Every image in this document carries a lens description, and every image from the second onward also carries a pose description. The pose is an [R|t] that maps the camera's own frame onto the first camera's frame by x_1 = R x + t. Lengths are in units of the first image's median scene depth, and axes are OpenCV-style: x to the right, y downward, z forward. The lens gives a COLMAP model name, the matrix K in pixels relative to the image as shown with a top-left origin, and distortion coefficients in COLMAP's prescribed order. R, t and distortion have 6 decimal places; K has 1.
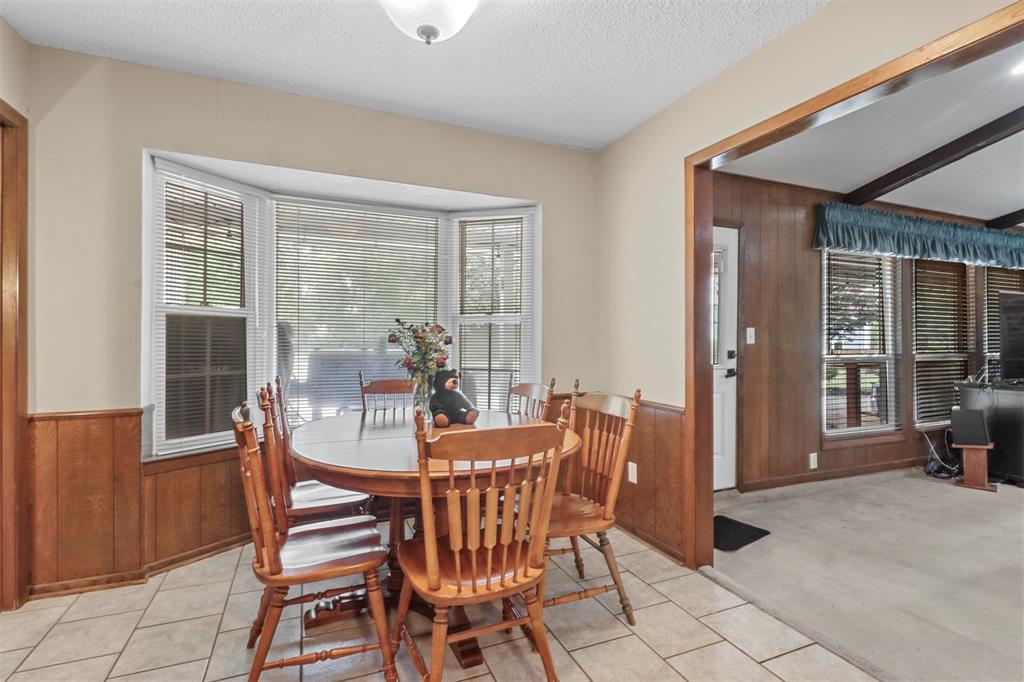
lens RADIAL K [[486.7, 0, 505.6], [0, 486.7, 337.0], [0, 0, 1]] dist [0.001145, -0.000078]
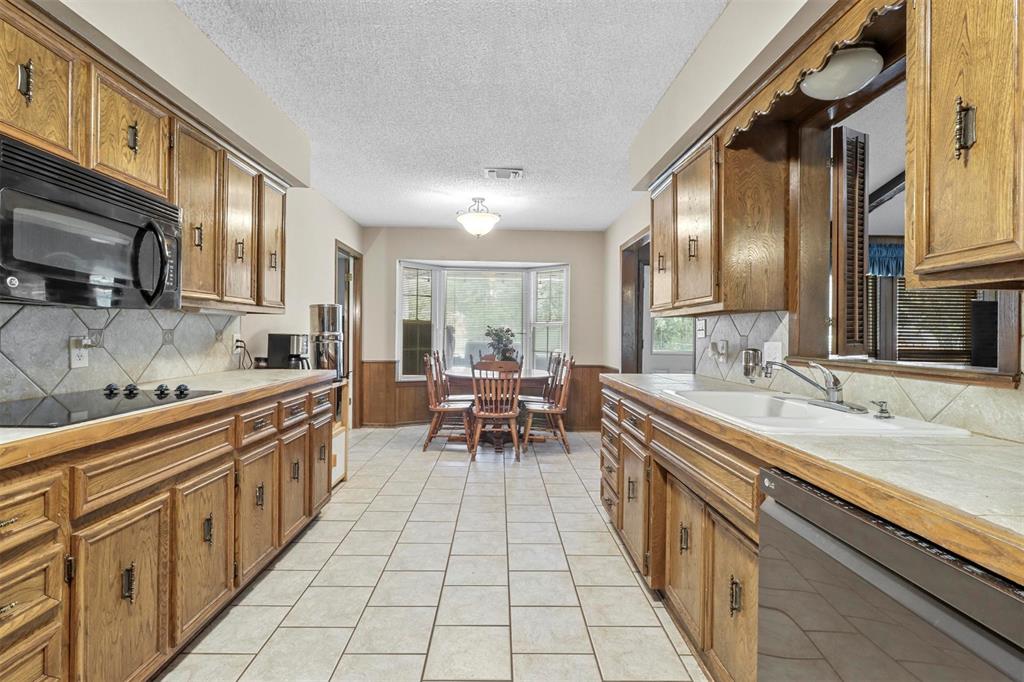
lens RADIAL K [[486.7, 0, 505.6], [0, 486.7, 337.0], [0, 0, 1]] dist [0.001145, -0.000078]
pose [[0.928069, 0.008898, -0.372303, 0.745079], [-0.006713, 0.999952, 0.007164, -0.000036], [0.372349, -0.004149, 0.928084, -1.165929]]
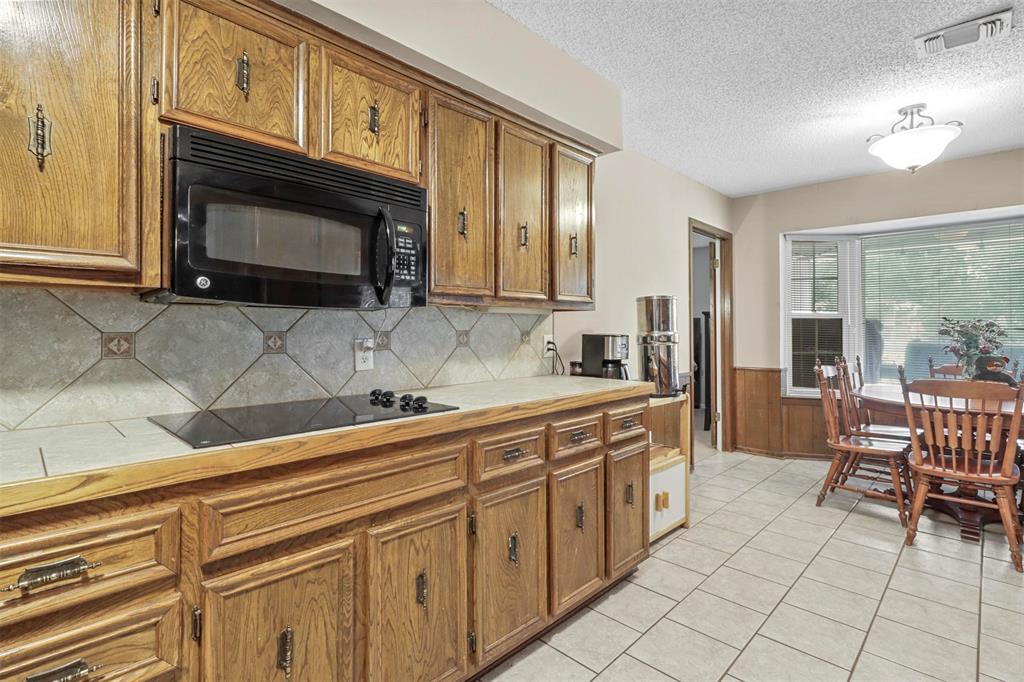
lens RADIAL K [[489.8, 0, 506.9], [0, 489.8, 325.2], [0, 0, 1]] dist [0.002592, -0.000655]
pose [[0.387296, -0.013448, -0.921857, 0.616575], [0.002999, 0.999907, -0.013326, -0.001561], [0.921951, 0.002397, 0.387300, -0.742732]]
